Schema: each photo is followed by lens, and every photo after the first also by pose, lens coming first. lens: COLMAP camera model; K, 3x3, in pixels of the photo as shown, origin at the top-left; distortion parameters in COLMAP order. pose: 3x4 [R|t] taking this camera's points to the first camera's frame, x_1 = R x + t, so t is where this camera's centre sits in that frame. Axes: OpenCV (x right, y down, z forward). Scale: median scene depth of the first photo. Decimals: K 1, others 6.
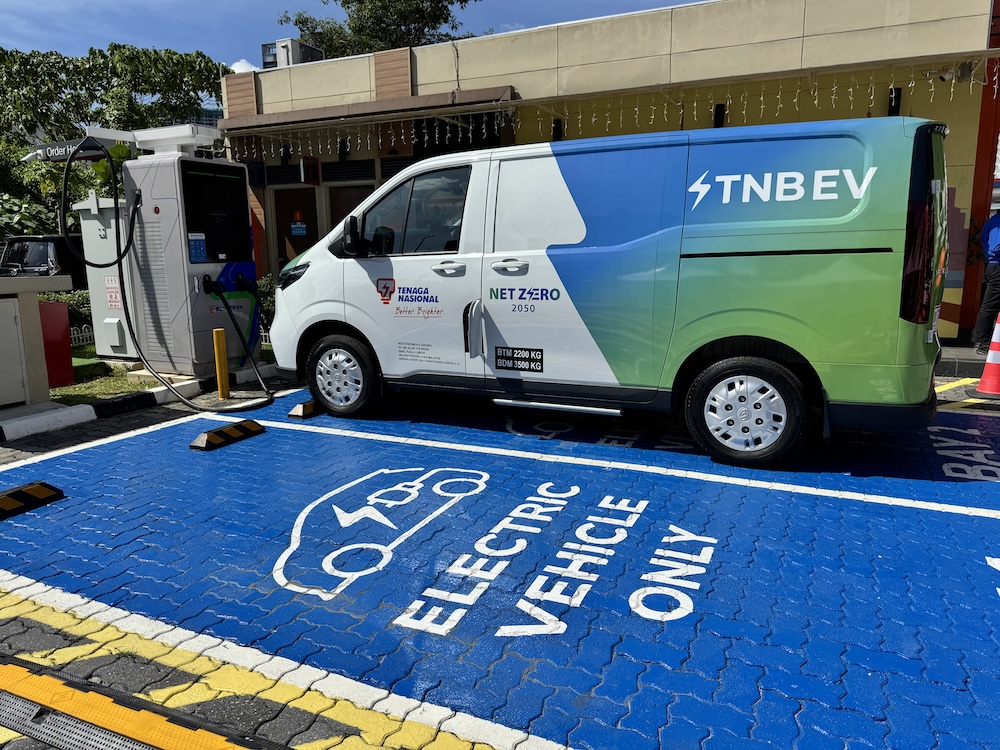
lens RADIAL K [[704.2, 0, 496.9], [0, 704.2, 374.2], [0, 0, 1]] dist [0.126028, -0.213156]
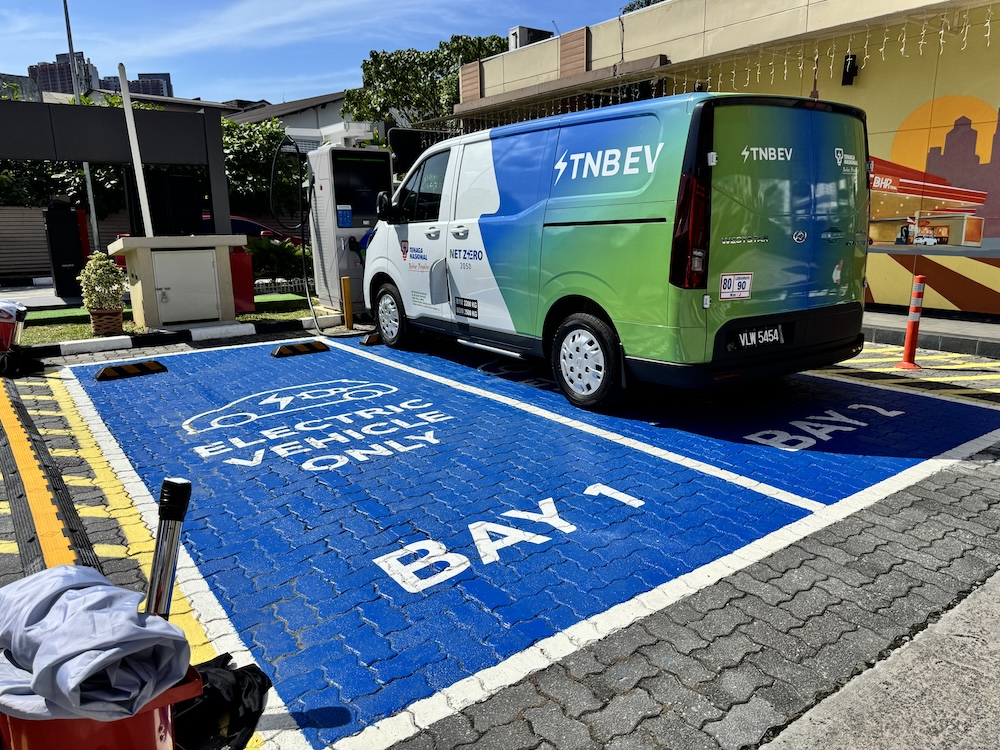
lens RADIAL K [[704.2, 0, 496.9], [0, 704.2, 374.2], [0, 0, 1]] dist [0.126028, -0.213156]
pose [[0.877296, 0.101337, -0.469130, 0.690428], [-0.077295, 0.994528, 0.070283, 0.003829], [0.473685, -0.025398, 0.880328, -0.069482]]
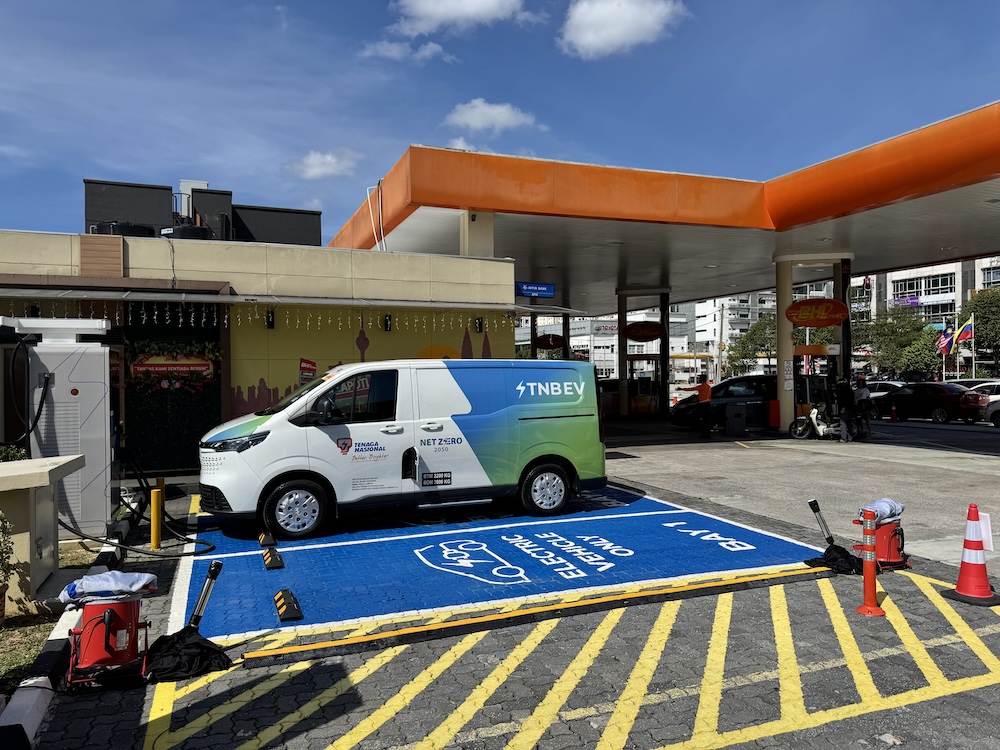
lens RADIAL K [[704.2, 0, 496.9], [0, 704.2, 374.2], [0, 0, 1]] dist [0.126028, -0.213156]
pose [[0.678284, 0.003271, 0.734792, -1.194235], [0.129271, 0.983862, -0.123710, -0.042228], [-0.723339, 0.178898, 0.666915, -0.337380]]
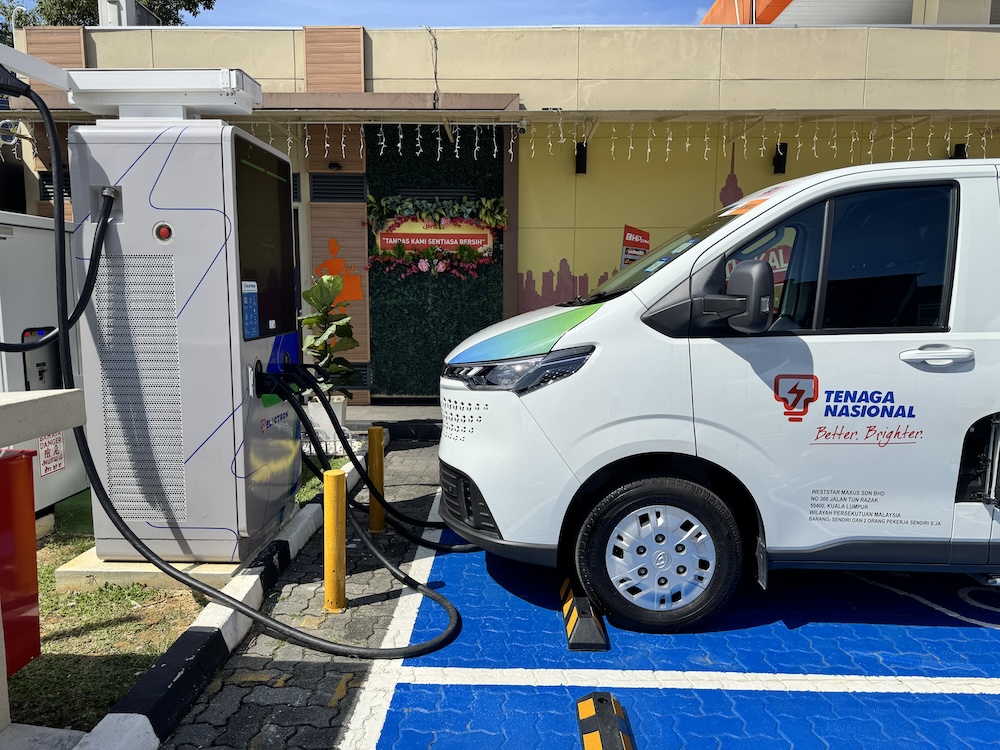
lens RADIAL K [[704.2, 0, 496.9], [0, 704.2, 374.2], [0, 0, 1]] dist [0.126028, -0.213156]
pose [[0.910347, -0.032601, 0.412559, -0.663217], [0.056261, 0.997387, -0.045329, -0.138031], [-0.410003, 0.064476, 0.909802, 0.659458]]
